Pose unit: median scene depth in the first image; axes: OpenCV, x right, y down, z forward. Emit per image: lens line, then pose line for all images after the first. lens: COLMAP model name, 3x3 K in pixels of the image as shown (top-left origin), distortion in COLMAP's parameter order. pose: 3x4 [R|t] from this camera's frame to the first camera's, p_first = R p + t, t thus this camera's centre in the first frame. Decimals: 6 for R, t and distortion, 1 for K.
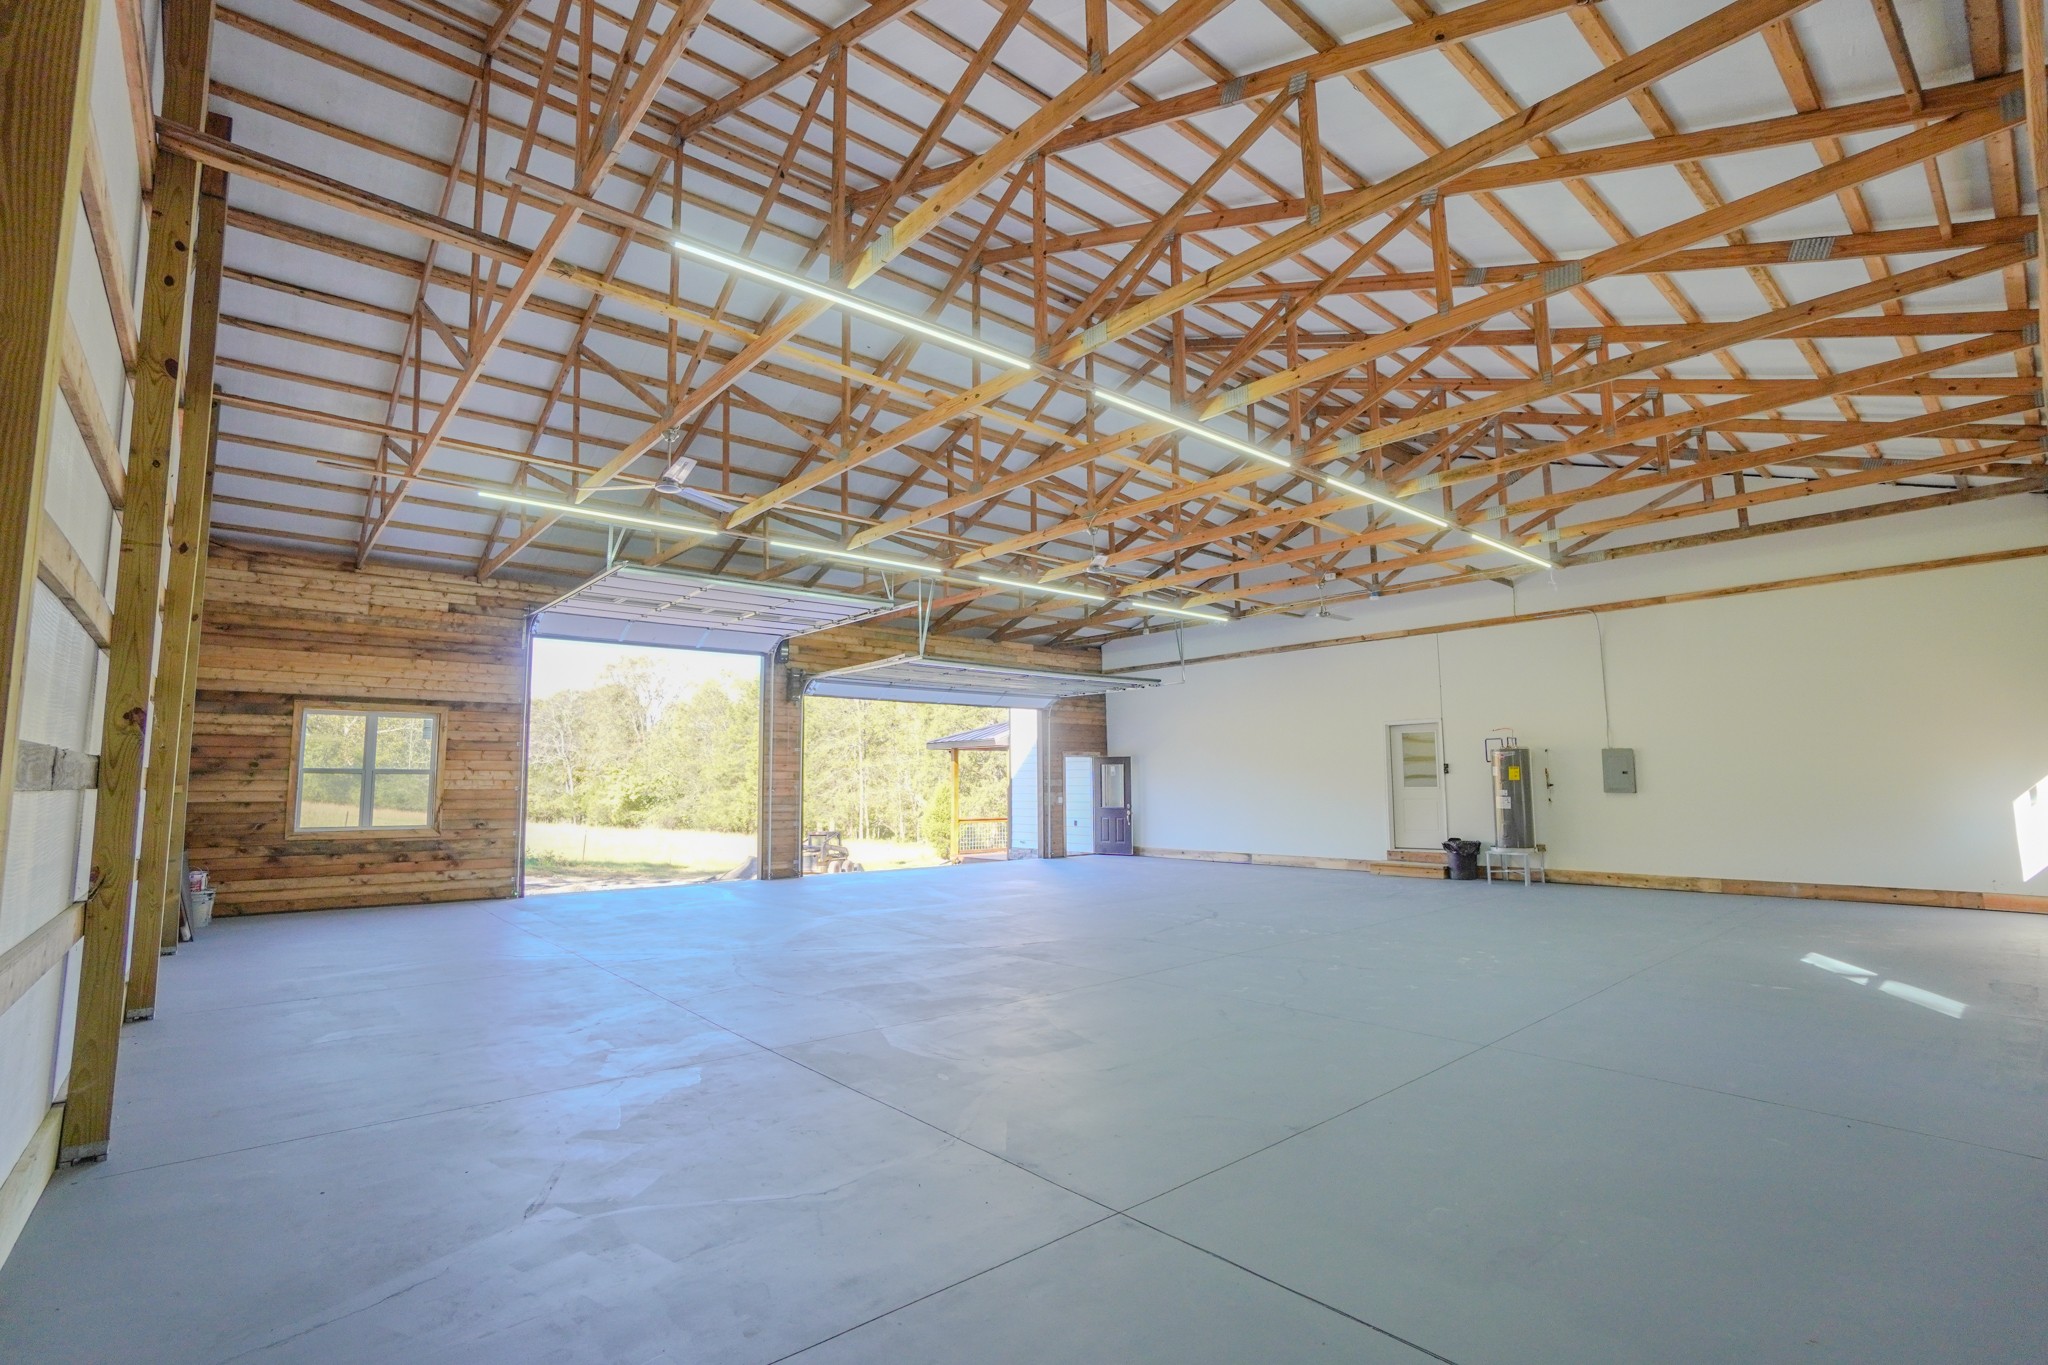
lens RADIAL K [[917.5, 0, 1001.9], [0, 917.5, 678.4], [0, 0, 1]] dist [-0.073976, 0.025336]
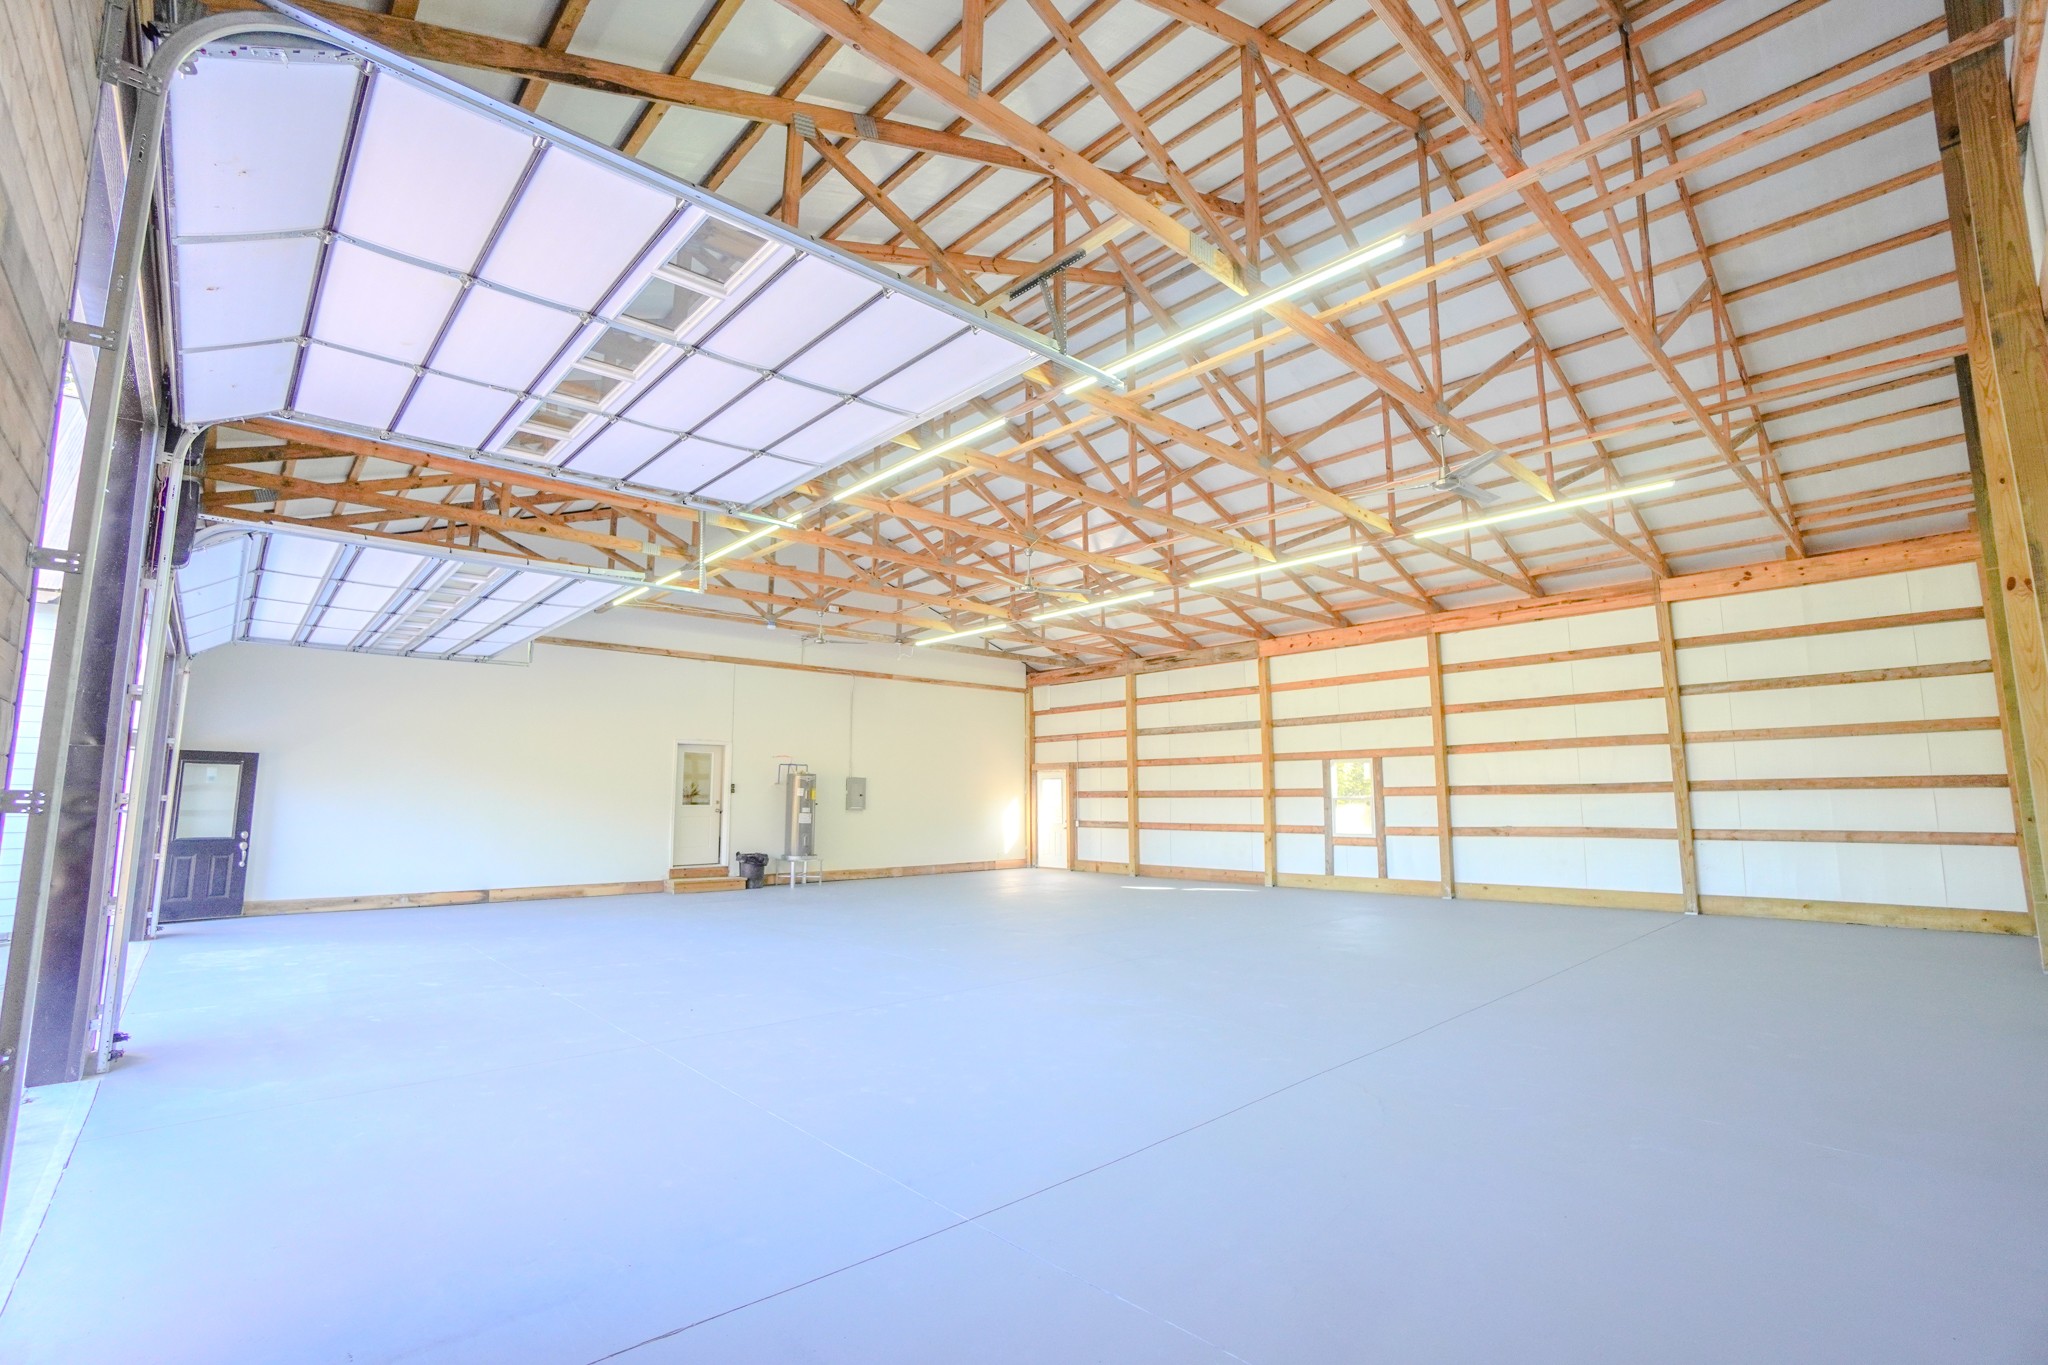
lens RADIAL K [[917.5, 0, 1001.9], [0, 917.5, 678.4], [0, 0, 1]] dist [-0.073976, 0.025336]
pose [[-0.029425, 0.136442, 0.990211, -0.663043], [-0.108975, 0.984297, -0.138865, 0.091682], [-0.993609, -0.111994, -0.014095, 0.747800]]
